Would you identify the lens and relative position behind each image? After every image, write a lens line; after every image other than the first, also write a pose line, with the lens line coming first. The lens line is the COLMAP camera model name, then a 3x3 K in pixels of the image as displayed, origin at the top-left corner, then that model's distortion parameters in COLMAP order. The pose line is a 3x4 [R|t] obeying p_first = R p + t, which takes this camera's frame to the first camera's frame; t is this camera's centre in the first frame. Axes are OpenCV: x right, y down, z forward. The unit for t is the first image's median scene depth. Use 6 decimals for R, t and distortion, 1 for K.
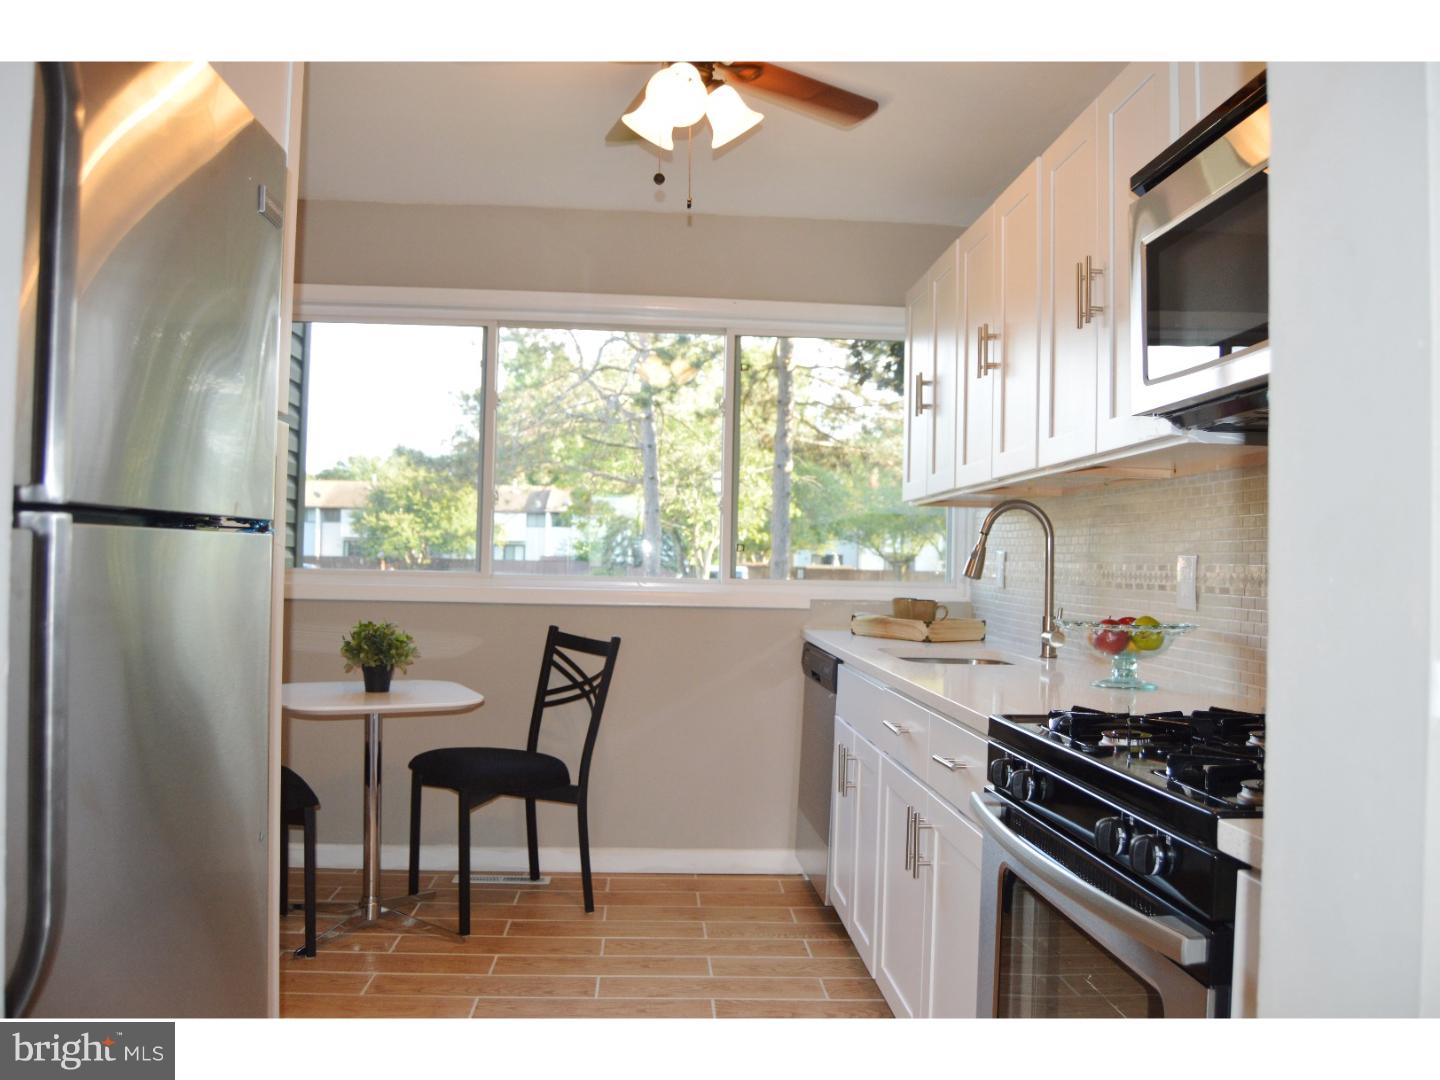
lens RADIAL K [[1139.4, 0, 720.0], [0, 1139.4, 540.0], [0, 0, 1]] dist [-0.068502, 0.003478]
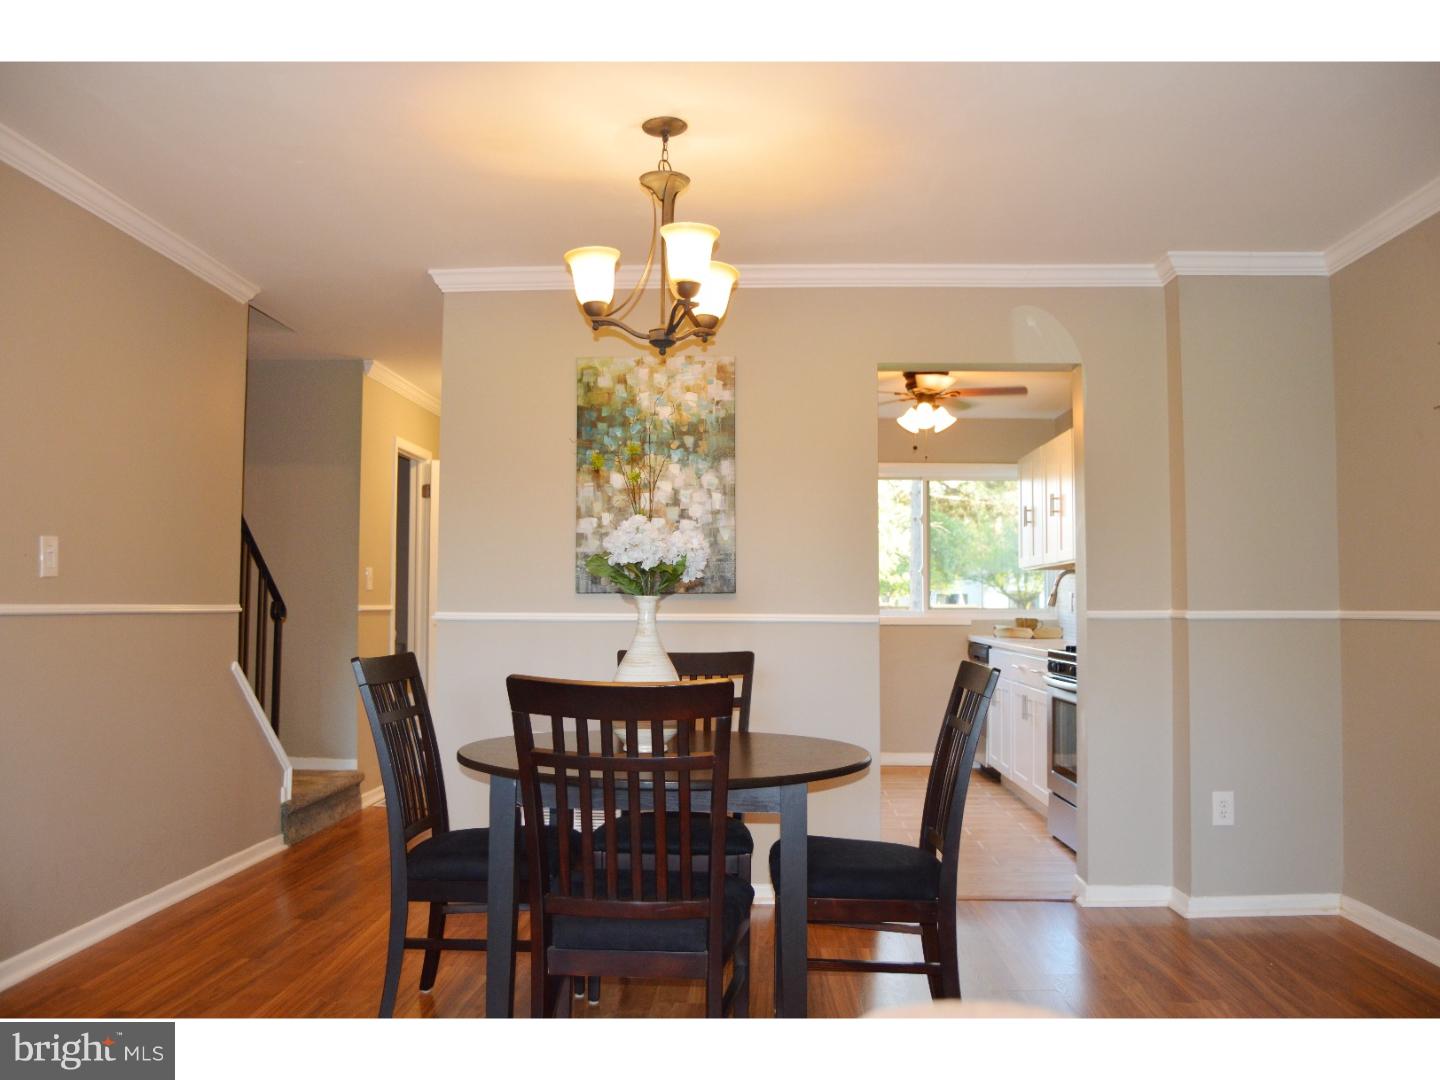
lens RADIAL K [[1139.4, 0, 720.0], [0, 1139.4, 540.0], [0, 0, 1]] dist [-0.068502, 0.003478]
pose [[0.994280, -0.023536, -0.104178, -0.149001], [0.019636, 0.999073, -0.038311, -0.017781], [0.104984, 0.036046, 0.993820, -1.015458]]
